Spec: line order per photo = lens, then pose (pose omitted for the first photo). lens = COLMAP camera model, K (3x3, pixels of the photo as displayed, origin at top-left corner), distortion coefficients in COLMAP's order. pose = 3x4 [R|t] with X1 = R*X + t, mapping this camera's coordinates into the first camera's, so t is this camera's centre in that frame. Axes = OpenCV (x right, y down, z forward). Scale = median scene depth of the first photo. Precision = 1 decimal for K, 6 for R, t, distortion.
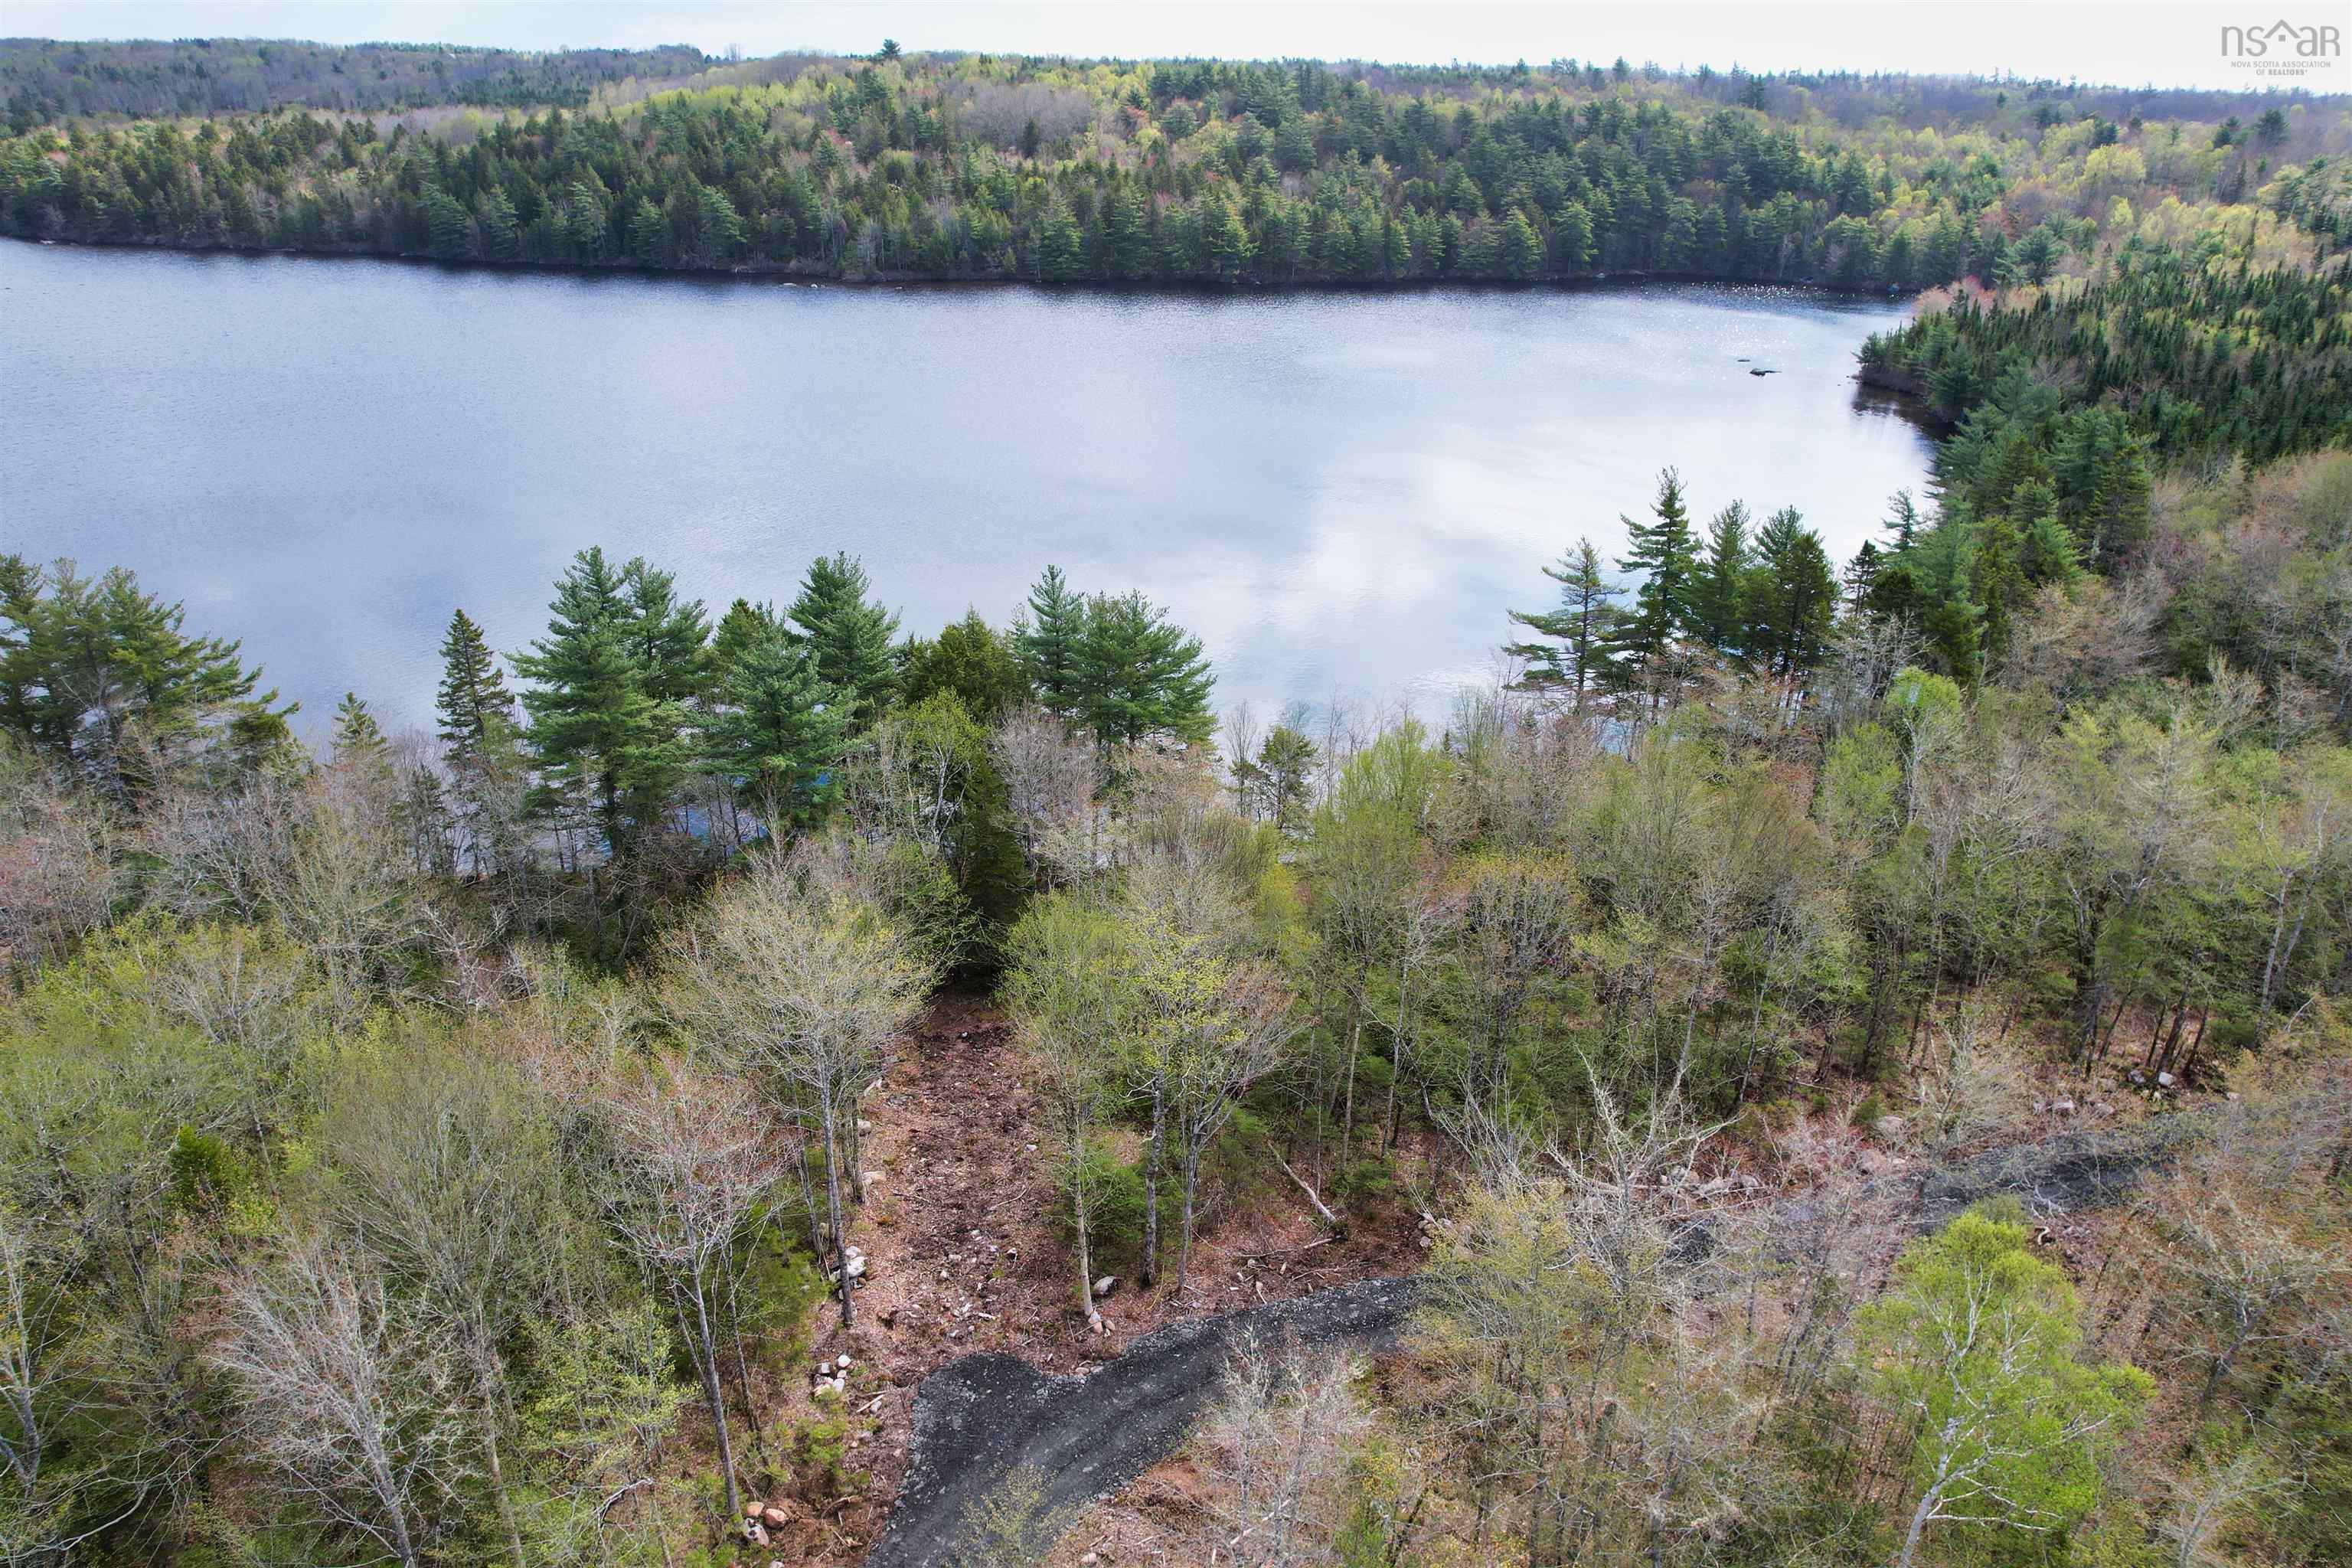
lens RADIAL K [[1469.8, 0, 1176.0], [0, 1469.8, 784.0], [0, 0, 1]] dist [-0.087758, 0.054186]
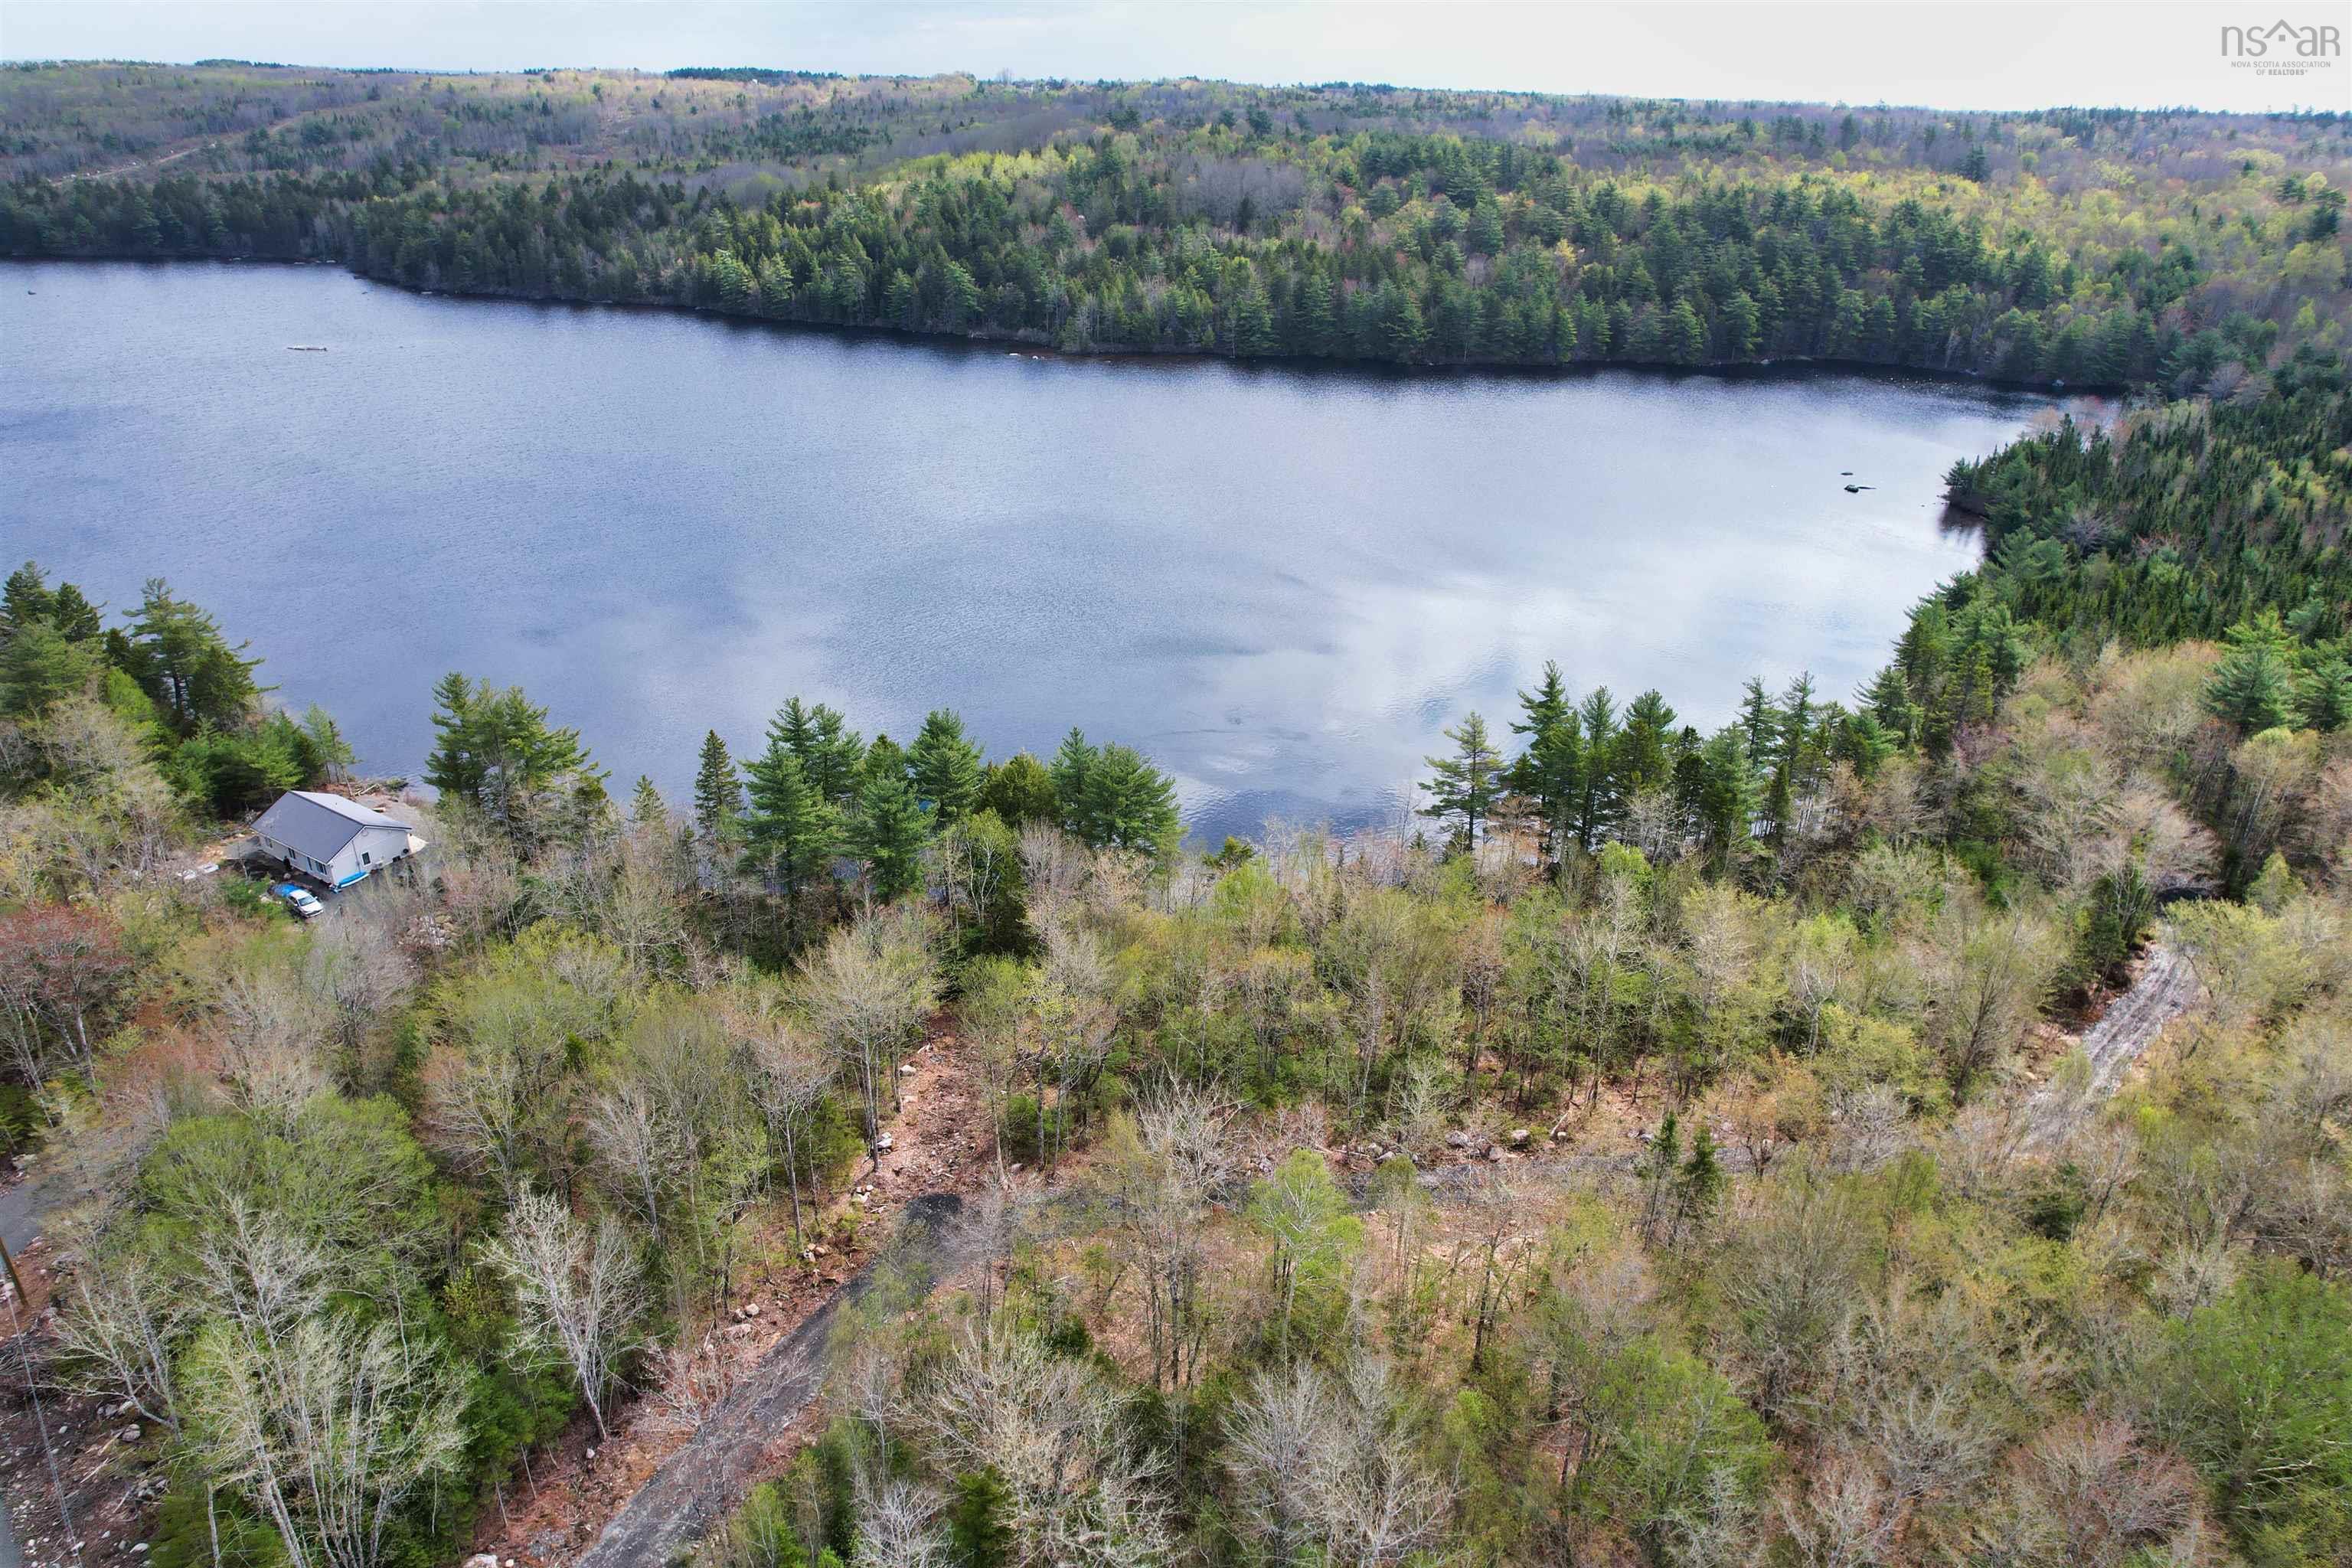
lens RADIAL K [[1438.3, 0, 1176.0], [0, 1438.3, 784.0], [0, 0, 1]] dist [-0.075970, 0.049205]
pose [[0.986490, 0.072848, -0.146735, 0.046062], [-0.072725, 0.997333, 0.006211, -0.019802], [0.146797, 0.004544, 0.989156, -0.091372]]
